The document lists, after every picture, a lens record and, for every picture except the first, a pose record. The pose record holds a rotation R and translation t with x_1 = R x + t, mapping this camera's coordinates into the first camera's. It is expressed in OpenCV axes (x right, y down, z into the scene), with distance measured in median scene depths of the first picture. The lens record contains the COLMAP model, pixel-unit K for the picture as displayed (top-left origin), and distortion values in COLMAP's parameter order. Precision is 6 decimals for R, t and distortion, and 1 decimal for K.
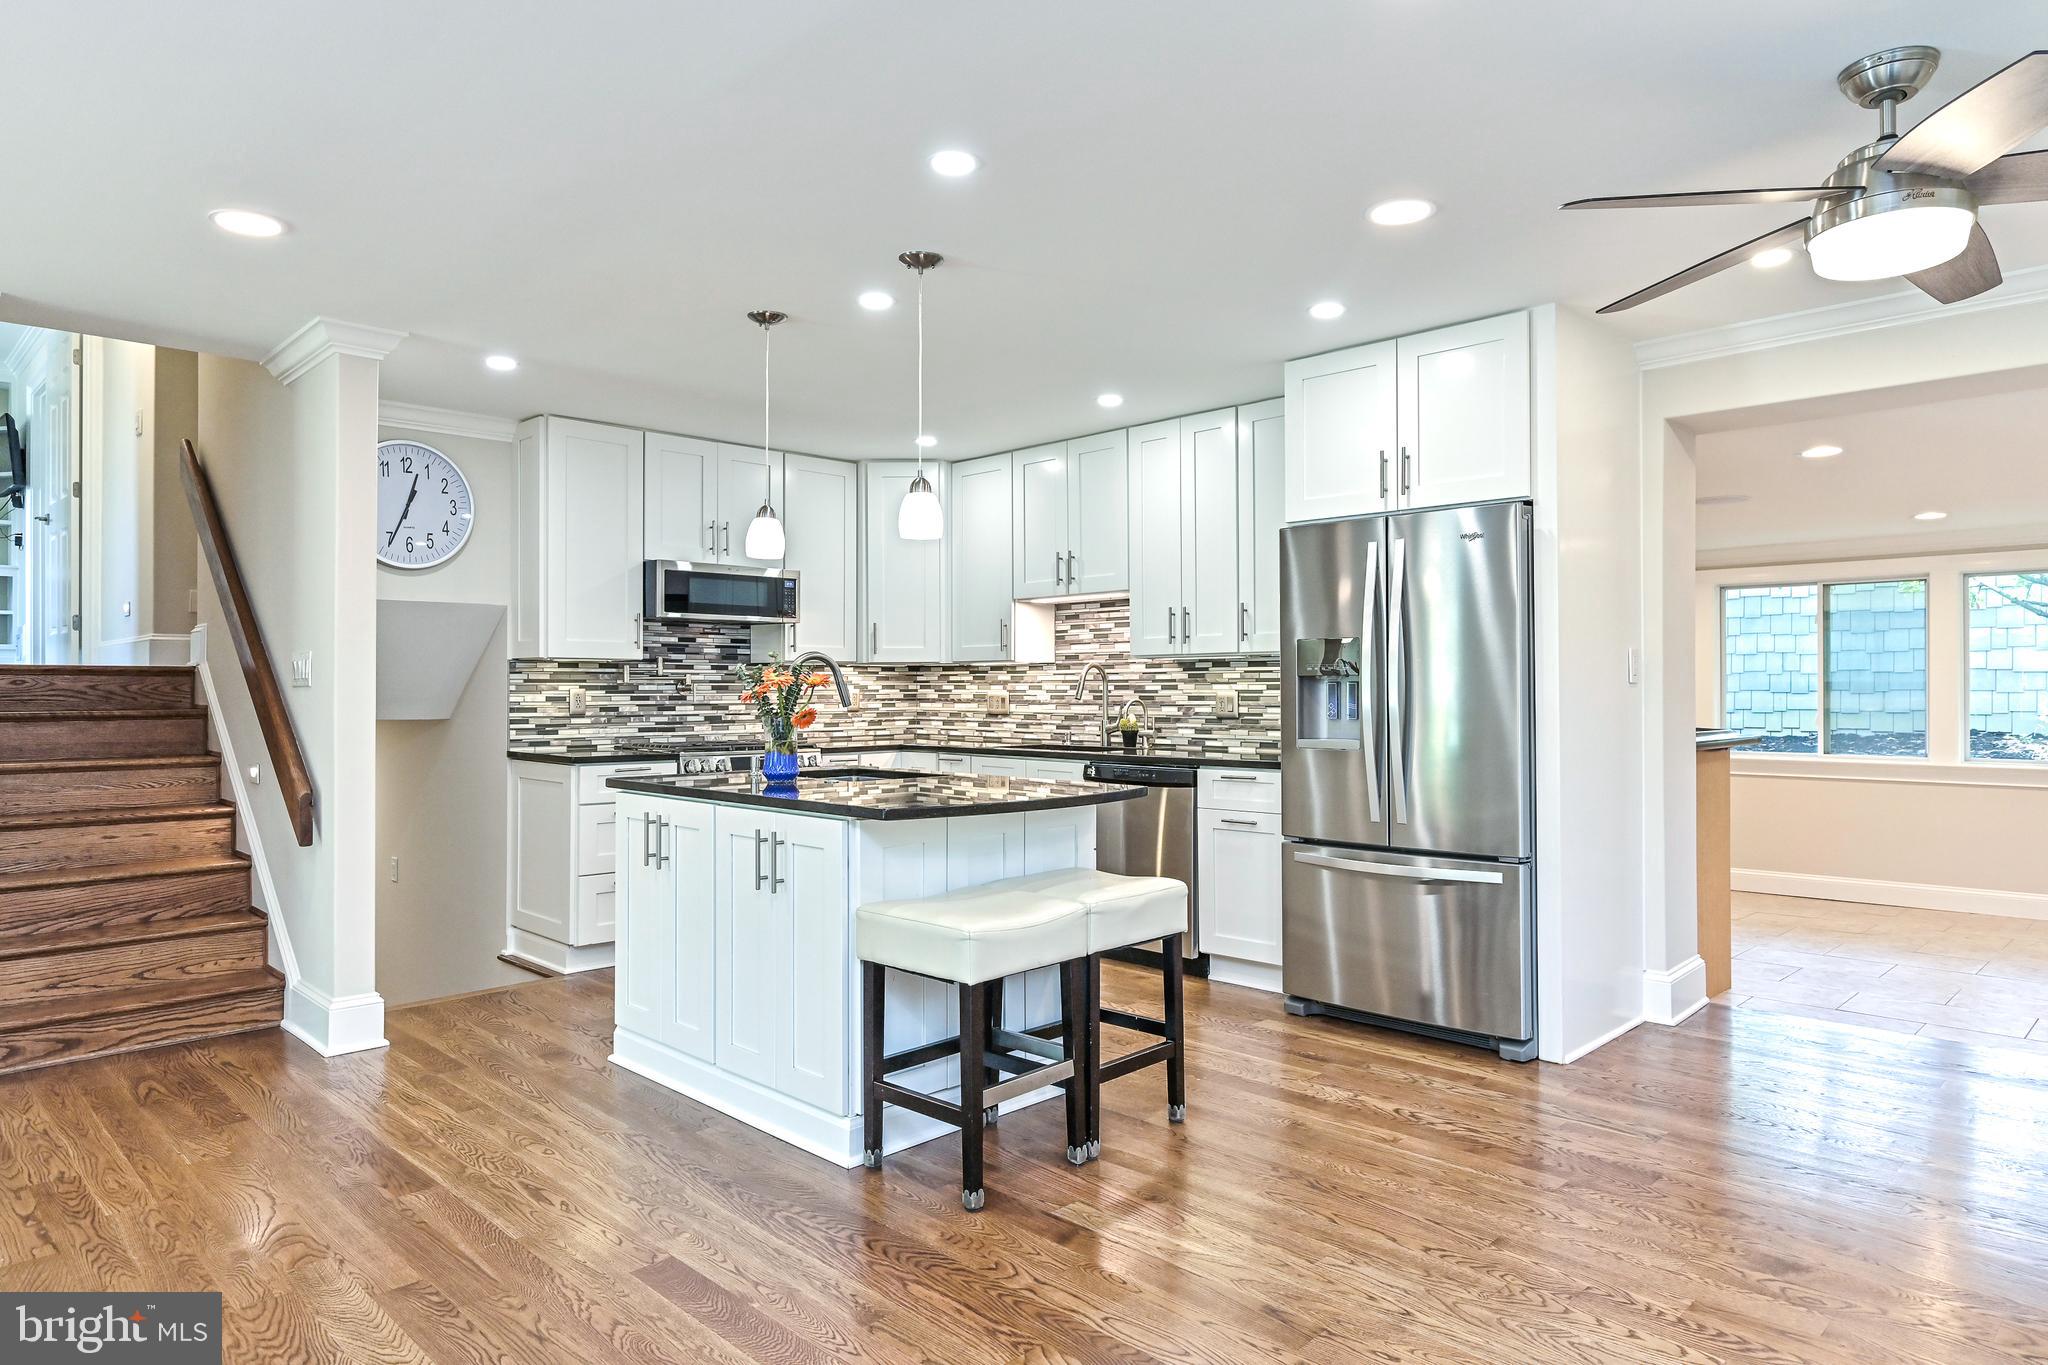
lens RADIAL K [[1238.5, 0, 1028.2], [0, 1238.5, 682.5], [0, 0, 1]] dist [-0.002159, -0.000020]
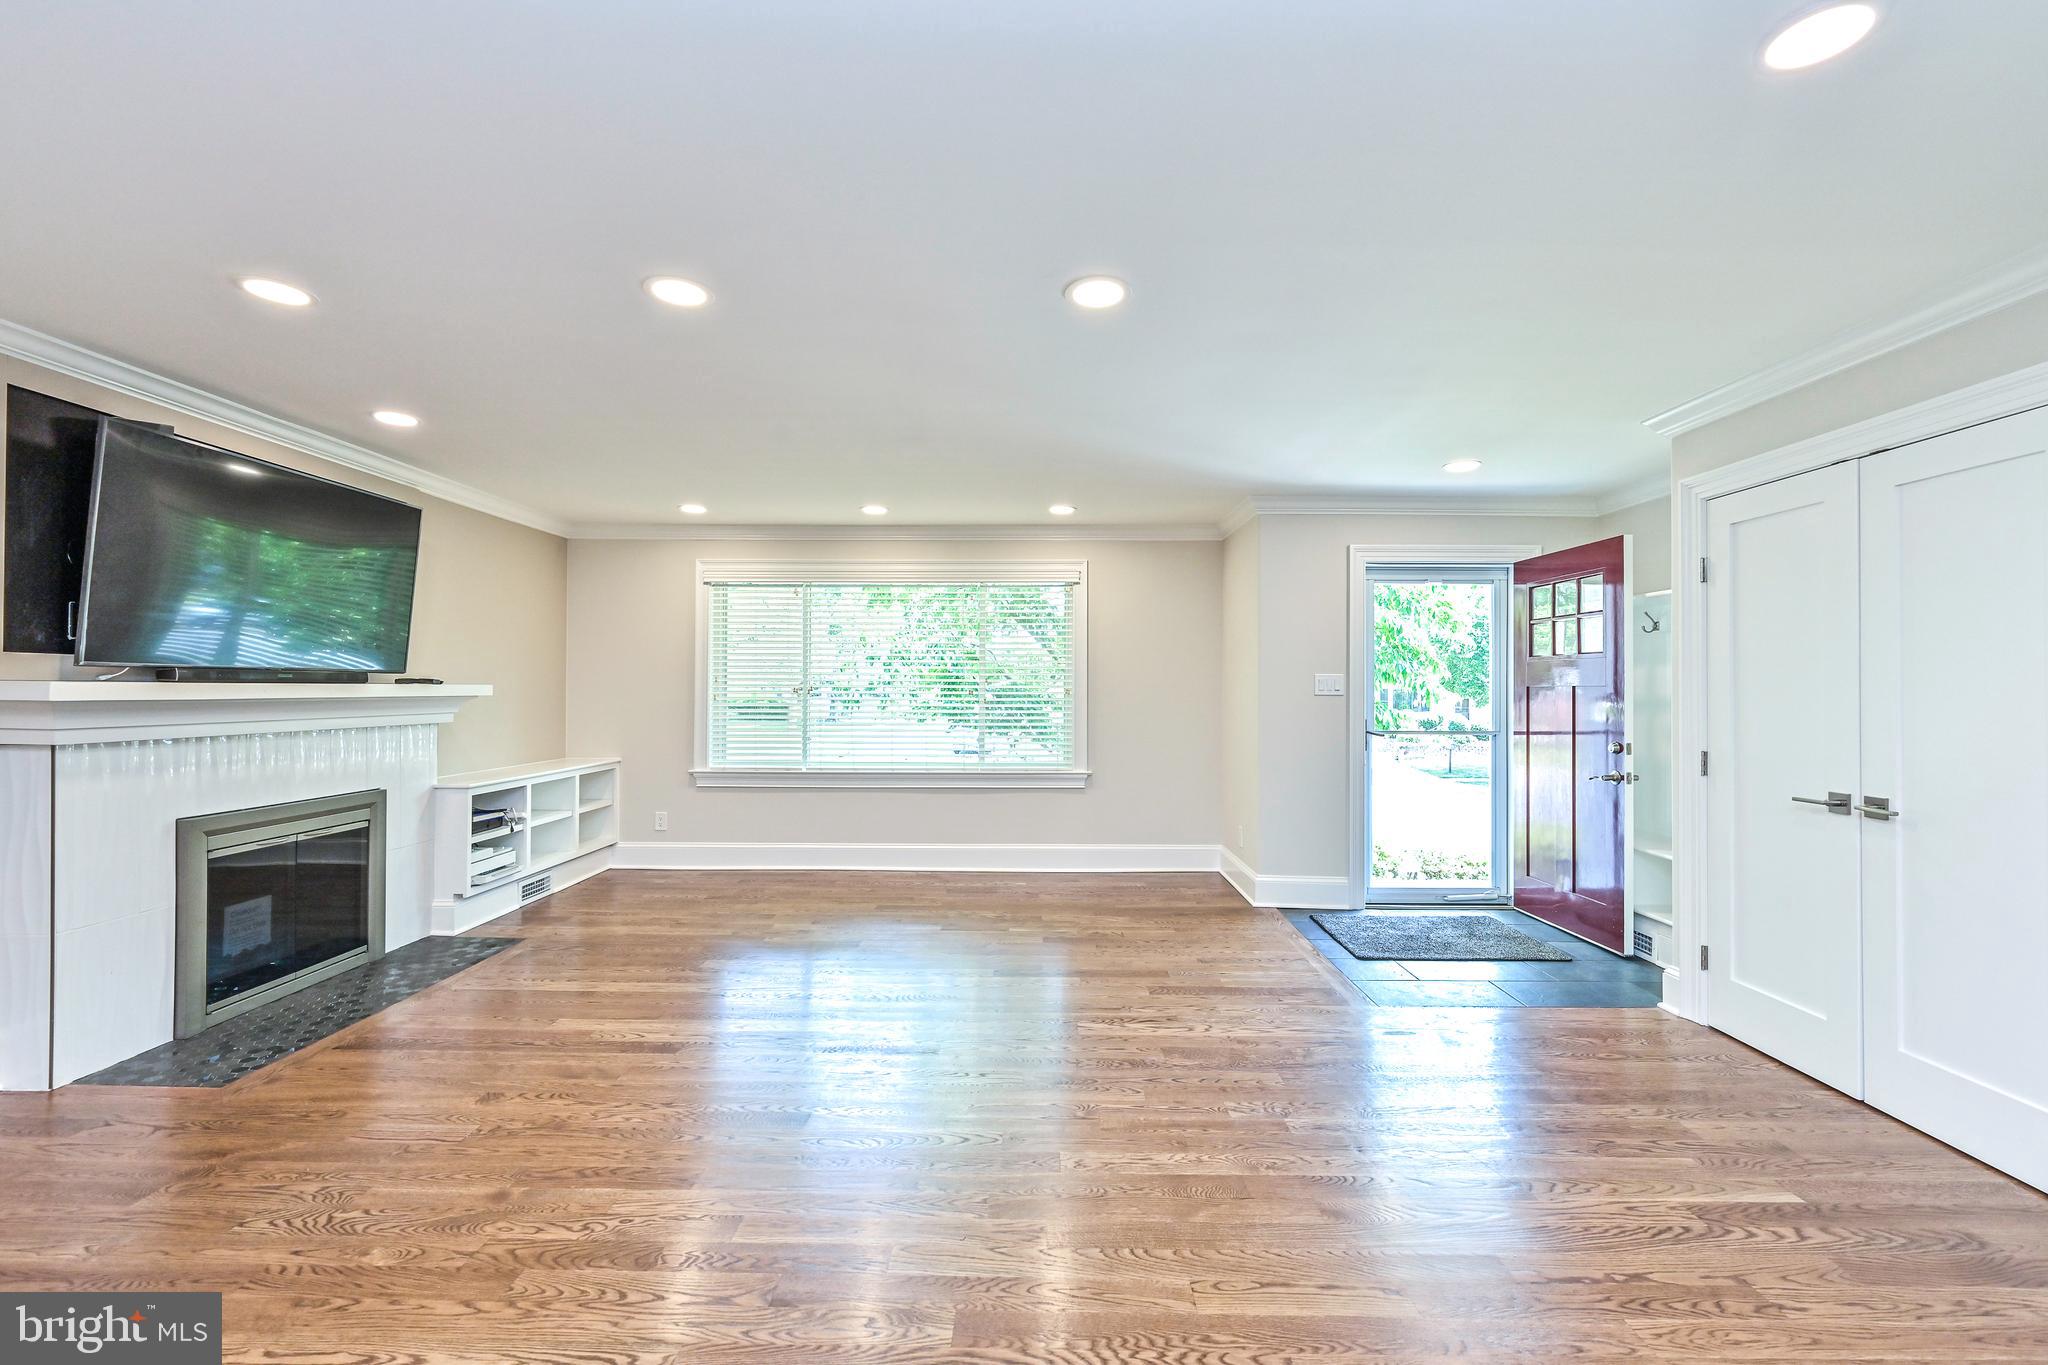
lens RADIAL K [[853.5, 0, 1030.7], [0, 853.5, 681.7], [0, 0, 1]] dist [-0.002437, 0.000206]
pose [[-0.715385, -0.005950, -0.698705, -0.004511], [0.000438, 0.999960, -0.008965, -0.011394], [0.698730, -0.006720, -0.715354, 0.574702]]
